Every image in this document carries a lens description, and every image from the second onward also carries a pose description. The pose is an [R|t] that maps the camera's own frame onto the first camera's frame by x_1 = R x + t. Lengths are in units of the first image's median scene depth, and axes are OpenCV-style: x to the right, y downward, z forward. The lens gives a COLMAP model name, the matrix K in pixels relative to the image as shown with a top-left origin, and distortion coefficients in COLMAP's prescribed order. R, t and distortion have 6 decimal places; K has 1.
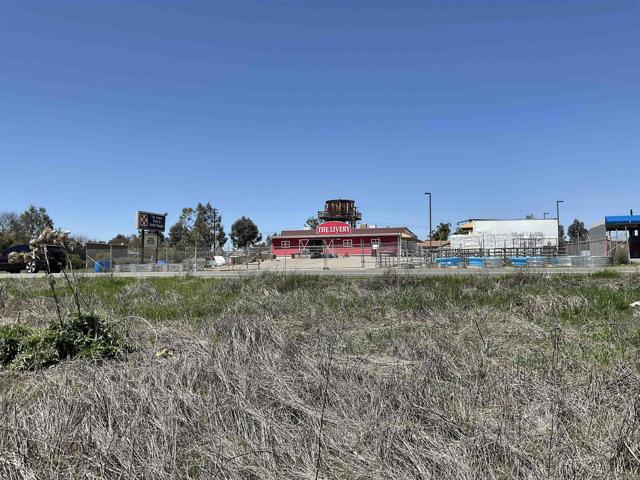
lens RADIAL K [[536.6, 0, 322.1], [0, 536.6, 254.3], [0, 0, 1]] dist [0.071959, -0.139537]
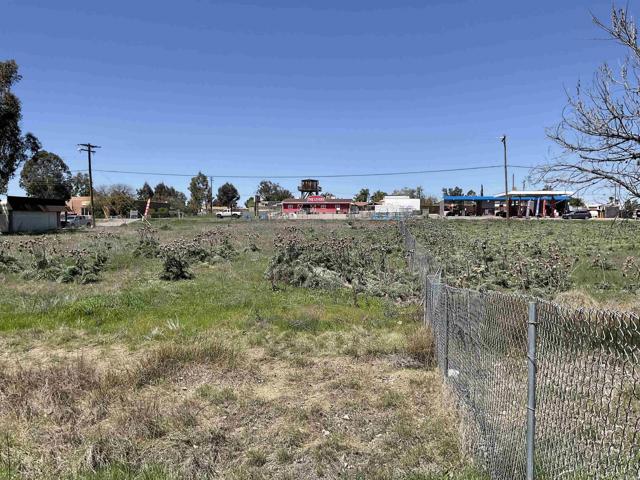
lens RADIAL K [[539.0, 0, 319.5], [0, 539.0, 250.5], [0, 0, 1]] dist [0.101661, -0.209231]
pose [[0.987909, 0.006737, 0.154890, -0.205448], [-0.018904, 0.996835, 0.077217, -0.010262], [-0.153880, -0.079211, 0.984909, -0.732797]]
